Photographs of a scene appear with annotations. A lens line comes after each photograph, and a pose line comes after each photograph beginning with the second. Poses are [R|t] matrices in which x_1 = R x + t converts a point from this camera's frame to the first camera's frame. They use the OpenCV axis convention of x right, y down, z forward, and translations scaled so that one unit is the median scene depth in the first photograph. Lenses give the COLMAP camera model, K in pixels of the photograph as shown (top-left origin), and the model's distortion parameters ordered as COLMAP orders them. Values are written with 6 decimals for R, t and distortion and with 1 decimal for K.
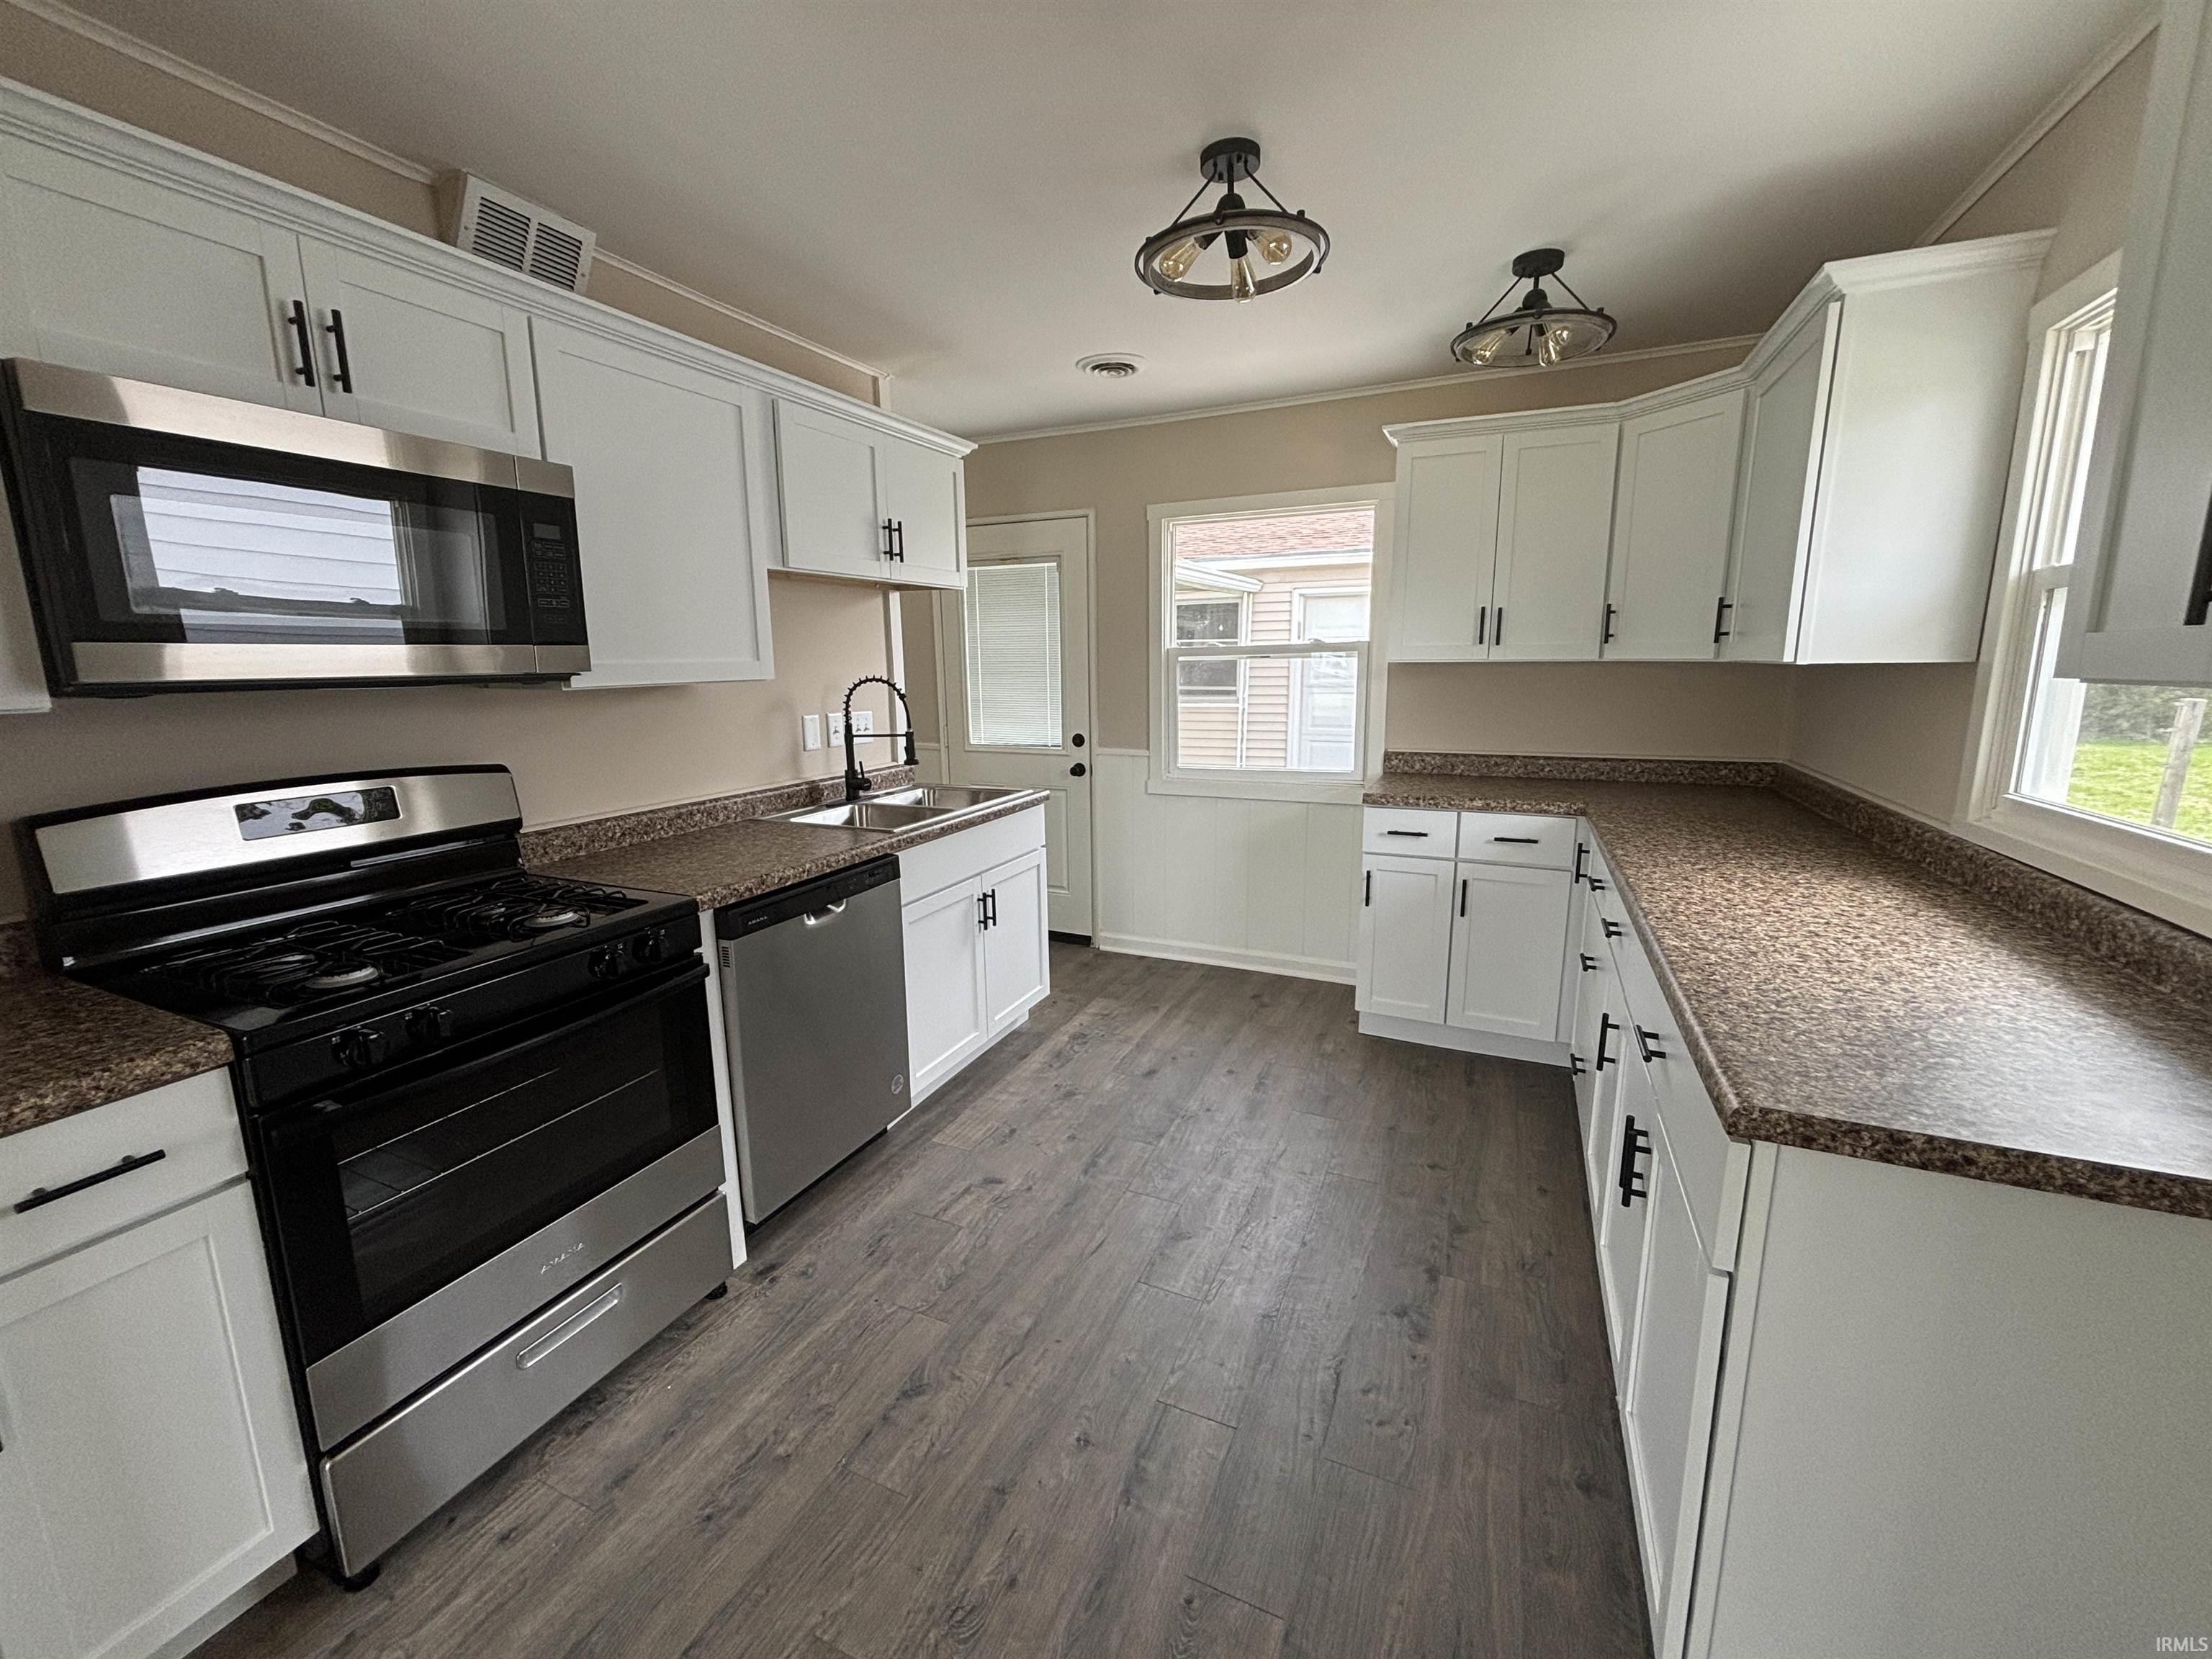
lens RADIAL K [[893.2, 0, 1136.3], [0, 893.2, 819.8], [0, 0, 1]] dist [-0.000172, -0.000192]
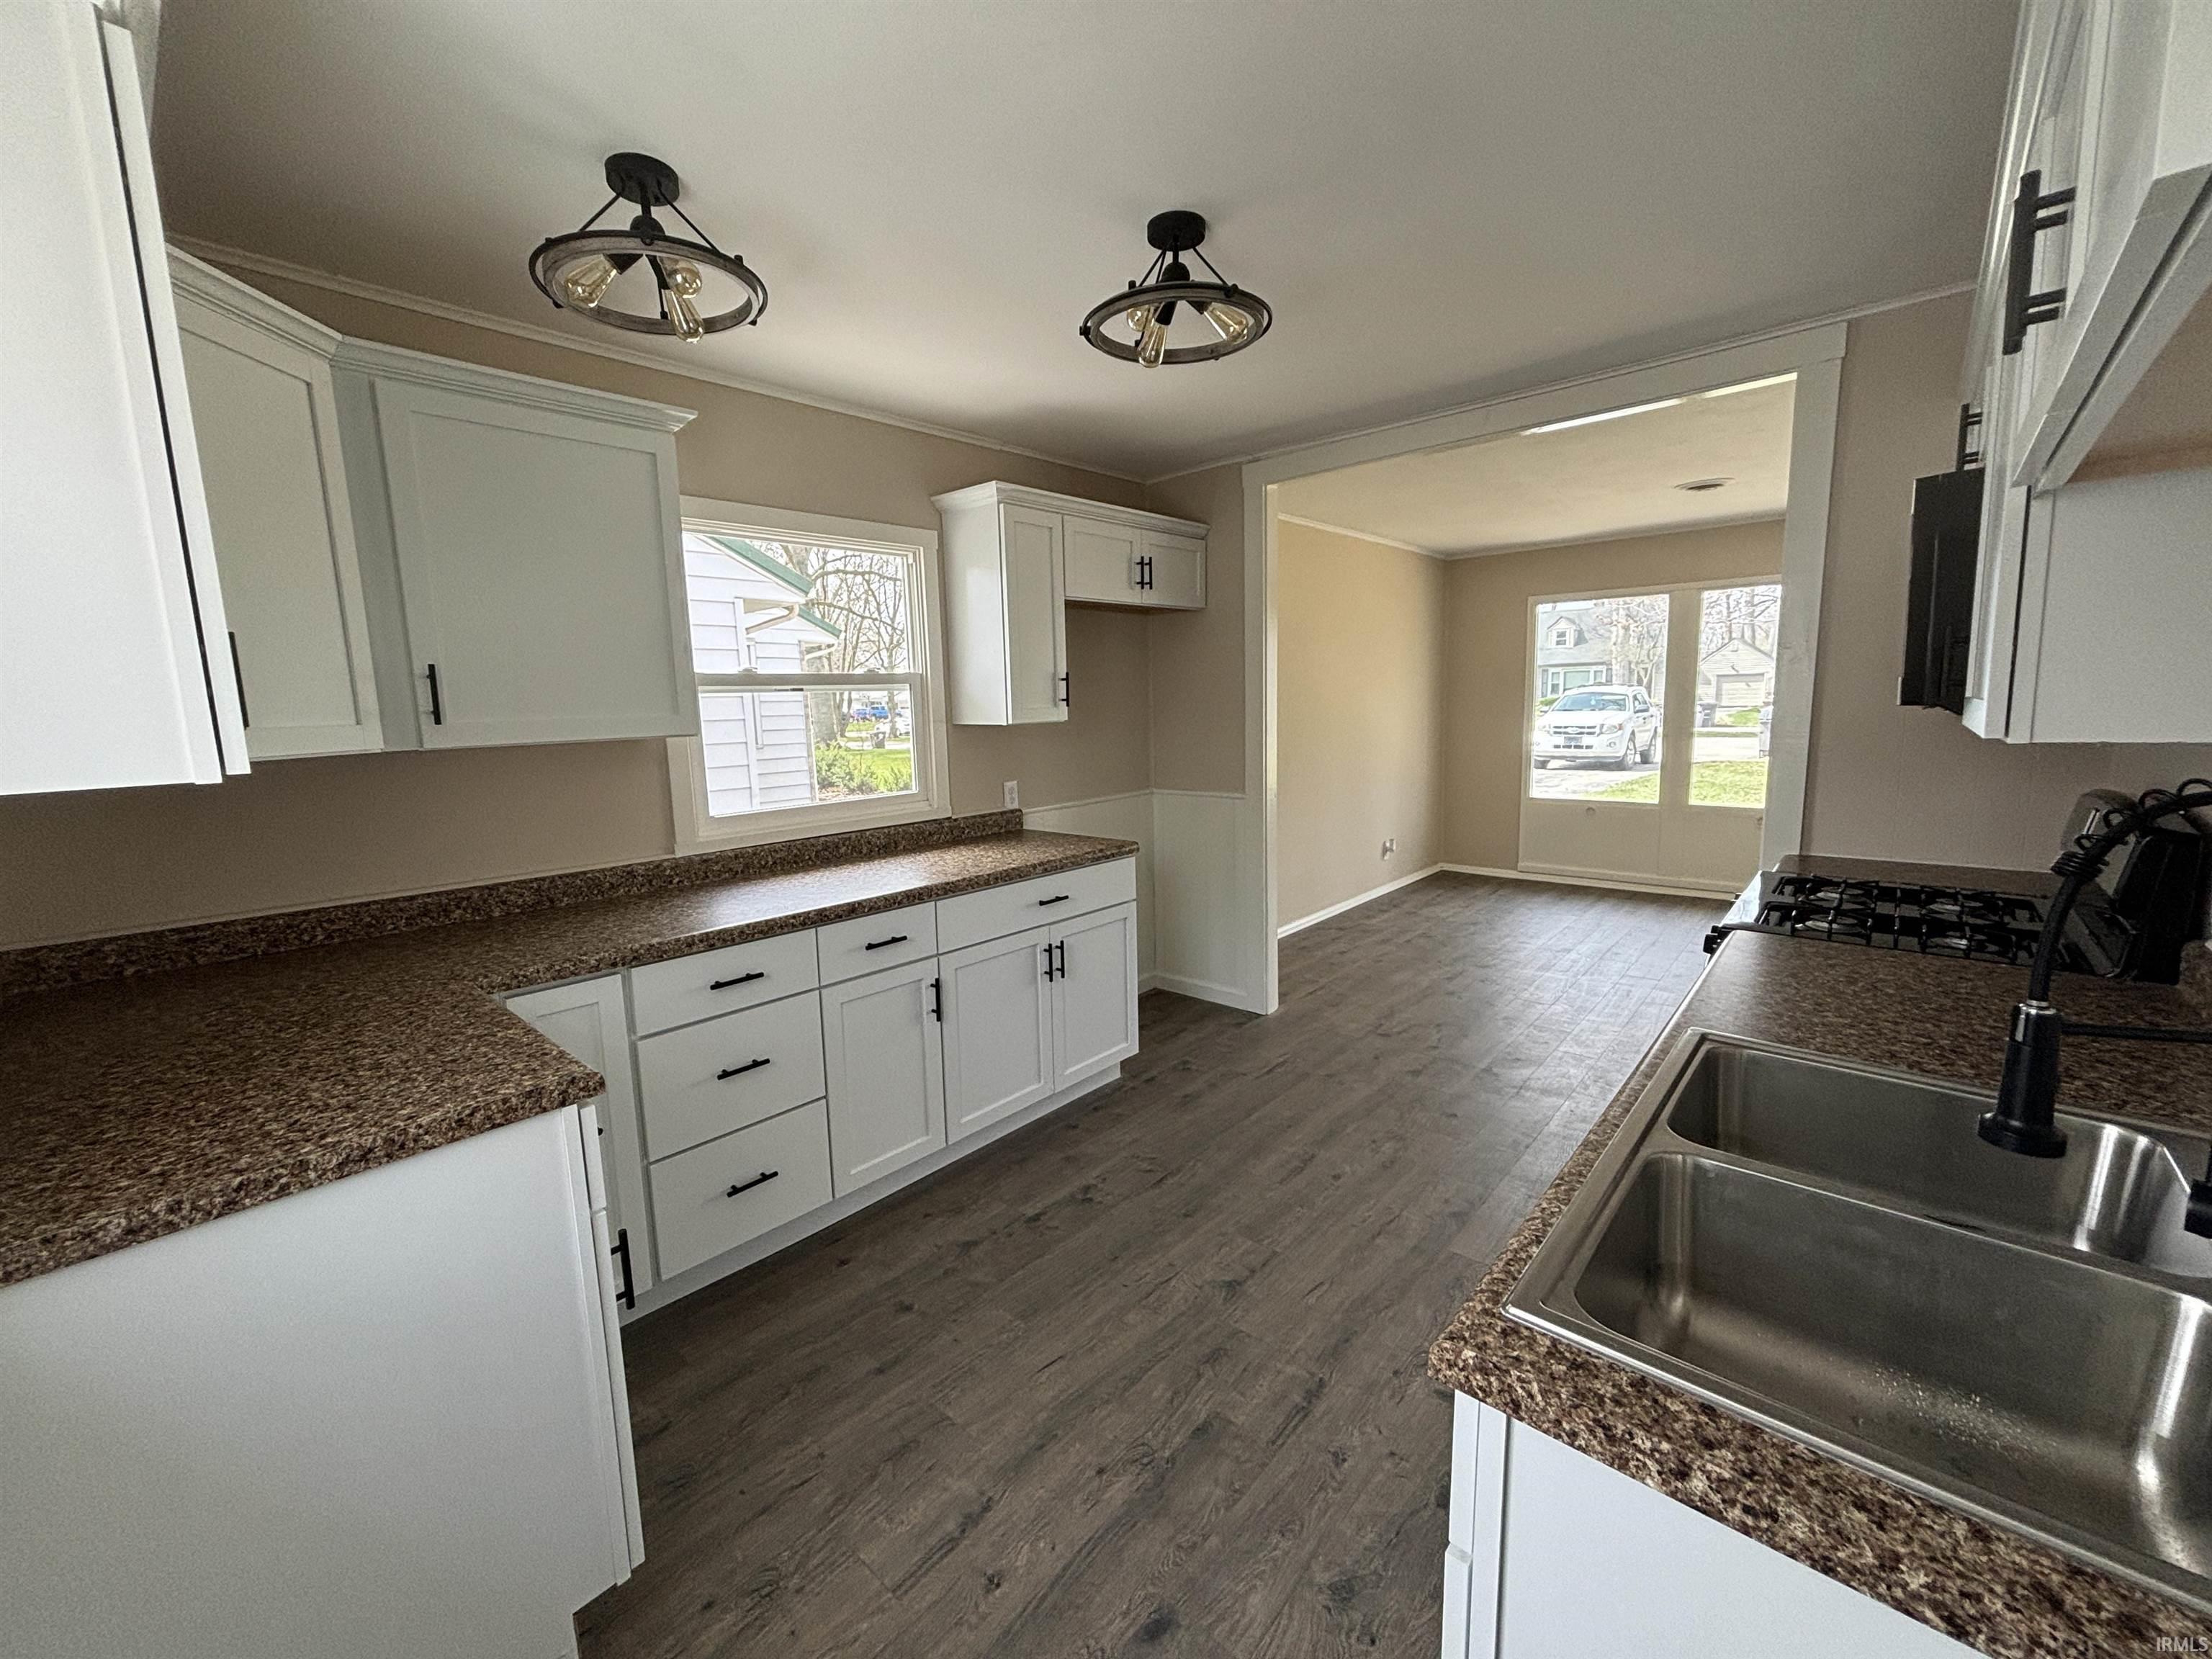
lens RADIAL K [[893.2, 0, 1136.3], [0, 893.2, 819.8], [0, 0, 1]] dist [-0.000172, -0.000192]
pose [[-0.305538, 0.139035, -0.941974, 1.400851], [-0.143352, 0.971290, 0.189860, -0.421667], [0.941327, 0.193043, -0.276835, 2.037244]]
